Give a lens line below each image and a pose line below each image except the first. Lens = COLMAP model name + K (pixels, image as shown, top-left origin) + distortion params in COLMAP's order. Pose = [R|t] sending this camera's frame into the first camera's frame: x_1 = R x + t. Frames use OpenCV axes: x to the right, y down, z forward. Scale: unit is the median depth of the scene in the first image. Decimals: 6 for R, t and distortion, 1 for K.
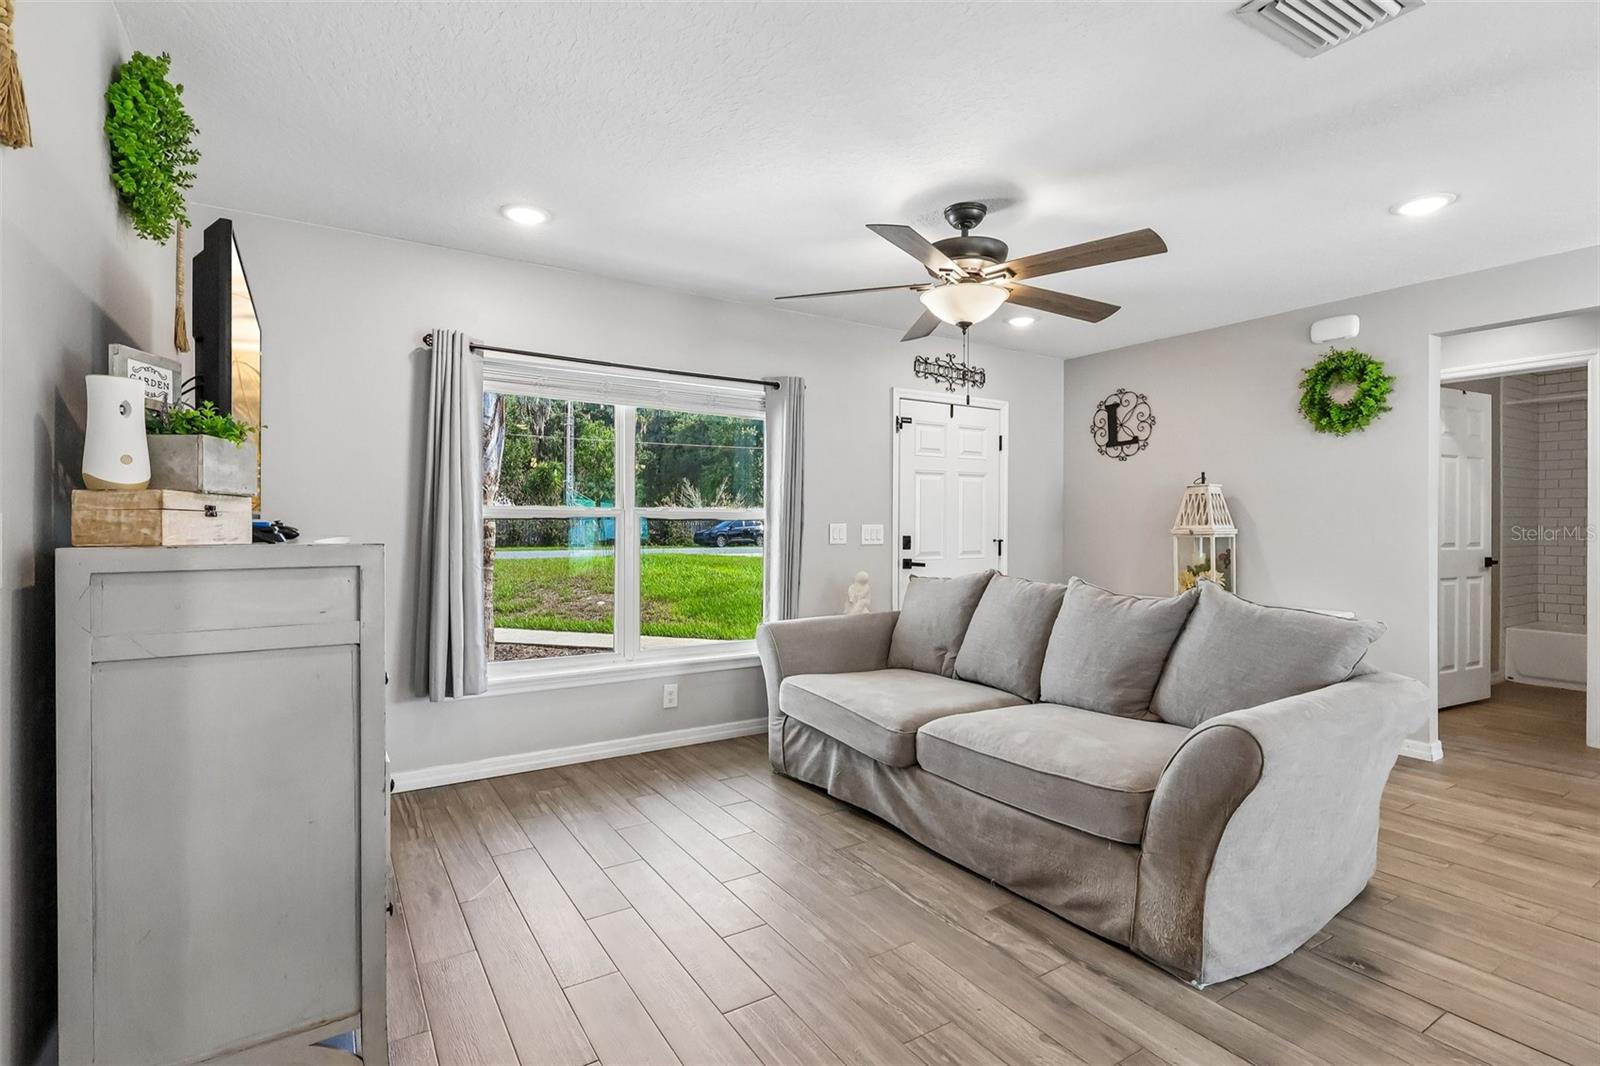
lens RADIAL K [[760.8, 0, 798.6], [0, 760.8, 525.1], [0, 0, 1]] dist [-0.001890, 0.000780]
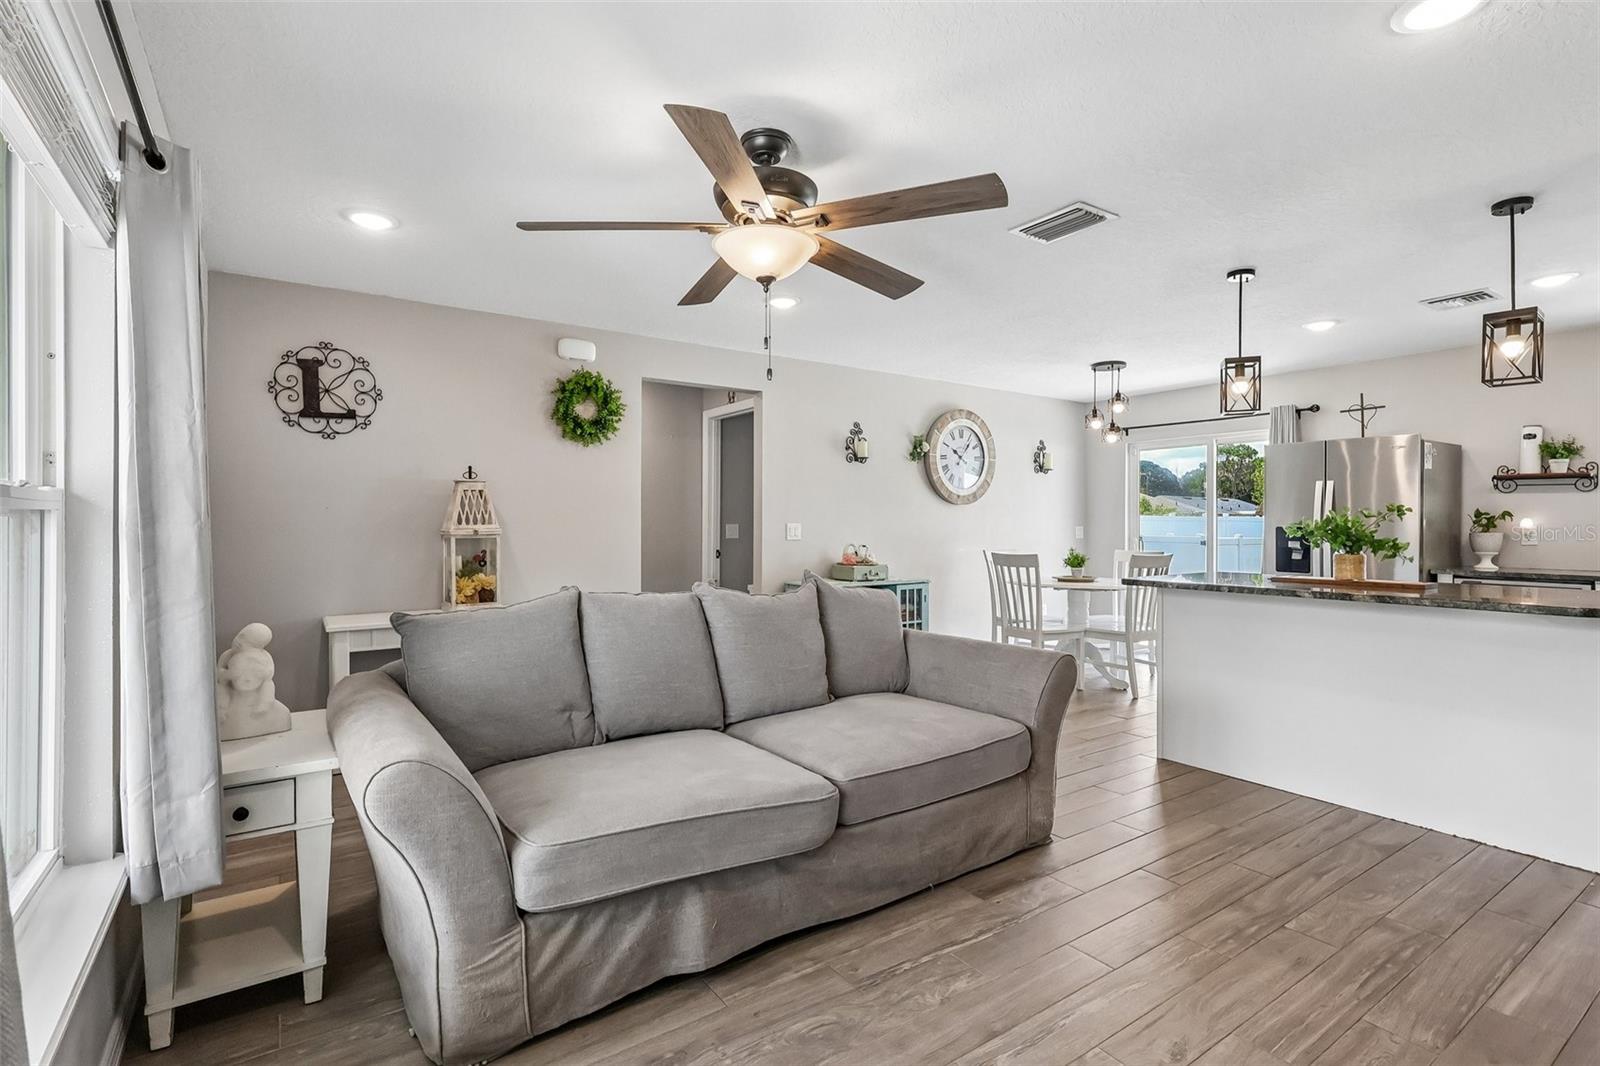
lens RADIAL K [[760.8, 0, 798.6], [0, 760.8, 525.1], [0, 0, 1]] dist [-0.001890, 0.000780]
pose [[-0.035601, -0.003143, 0.999361, -0.381582], [-0.000962, 0.999995, 0.003111, -0.002780], [-0.999366, -0.000851, -0.035604, 0.634507]]
